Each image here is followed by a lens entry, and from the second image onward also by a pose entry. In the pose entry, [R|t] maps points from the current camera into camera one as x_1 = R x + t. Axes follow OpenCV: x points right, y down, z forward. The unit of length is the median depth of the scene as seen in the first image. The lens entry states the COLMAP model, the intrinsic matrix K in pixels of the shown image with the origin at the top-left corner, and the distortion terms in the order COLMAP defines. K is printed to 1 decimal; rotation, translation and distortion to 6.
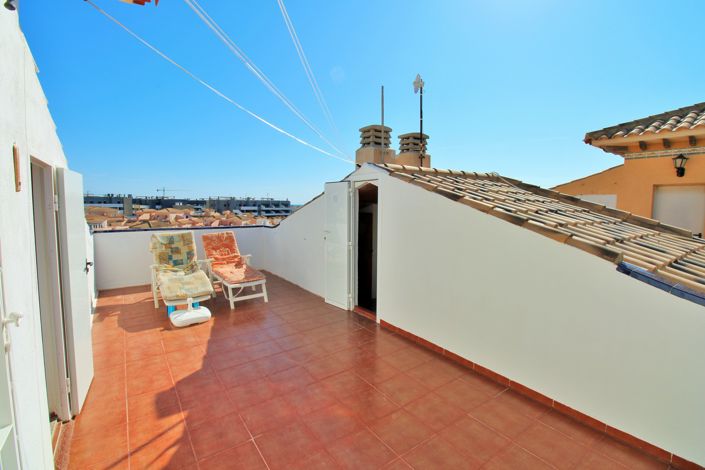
lens RADIAL K [[327.8, 0, 354.1], [0, 327.8, 231.9], [0, 0, 1]] dist [0.000199, -0.000095]
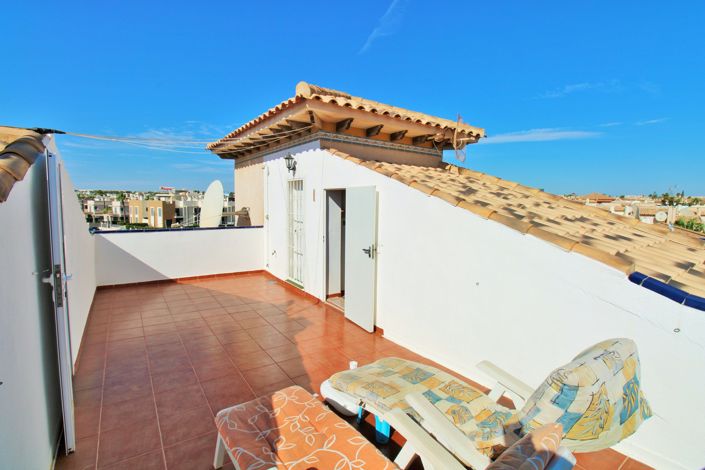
lens RADIAL K [[327.8, 0, 354.1], [0, 327.8, 231.9], [0, 0, 1]] dist [0.000199, -0.000095]
pose [[-0.999307, -0.036631, 0.006588, -0.400976], [-0.034937, 0.984246, 0.173321, -0.116522], [-0.012834, 0.172970, -0.984843, 1.250940]]
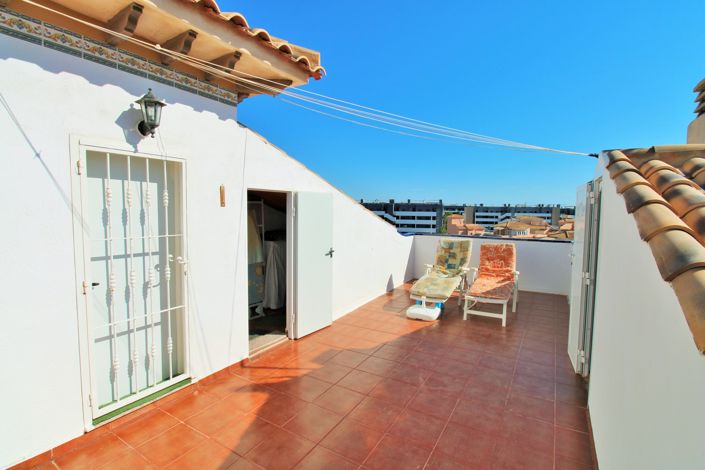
lens RADIAL K [[327.8, 0, 354.1], [0, 327.8, 231.9], [0, 0, 1]] dist [0.000199, -0.000095]
pose [[0.384720, 0.058850, -0.921155, 0.346410], [-0.086176, 0.995897, 0.027634, -0.024650], [0.919002, 0.068750, 0.388213, 0.255943]]
